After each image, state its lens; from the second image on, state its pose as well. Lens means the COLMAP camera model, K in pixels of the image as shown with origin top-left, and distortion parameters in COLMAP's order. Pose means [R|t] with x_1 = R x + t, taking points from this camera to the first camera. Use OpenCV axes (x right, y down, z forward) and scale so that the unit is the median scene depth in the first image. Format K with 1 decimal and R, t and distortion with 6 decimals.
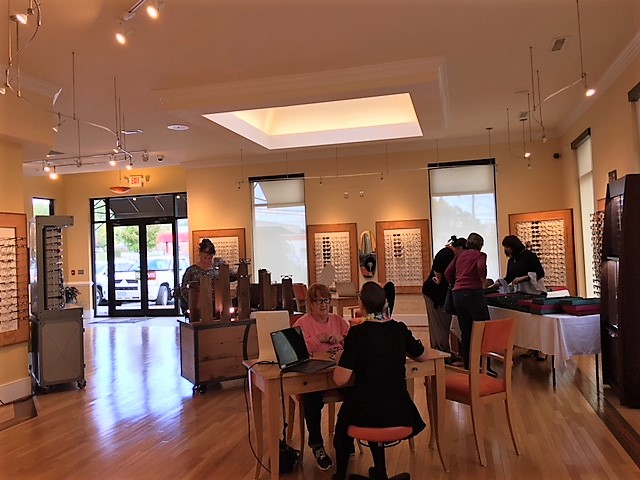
lens RADIAL K [[542.8, 0, 325.5], [0, 542.8, 235.9], [0, 0, 1]] dist [0.060059, -0.065741]
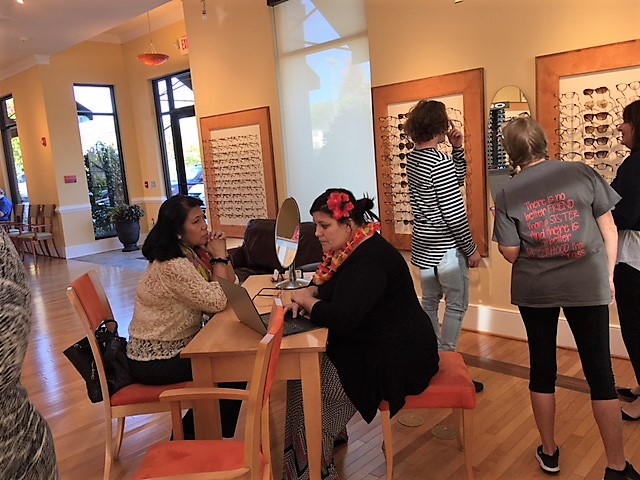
lens RADIAL K [[542.8, 0, 316.3], [0, 542.8, 241.1], [0, 0, 1]] dist [0.060059, -0.065741]
pose [[0.871154, 0.046707, -0.488783, 0.137822], [0.056832, 0.979183, 0.194859, 0.011967], [0.487710, -0.197531, 0.850365, 0.574014]]
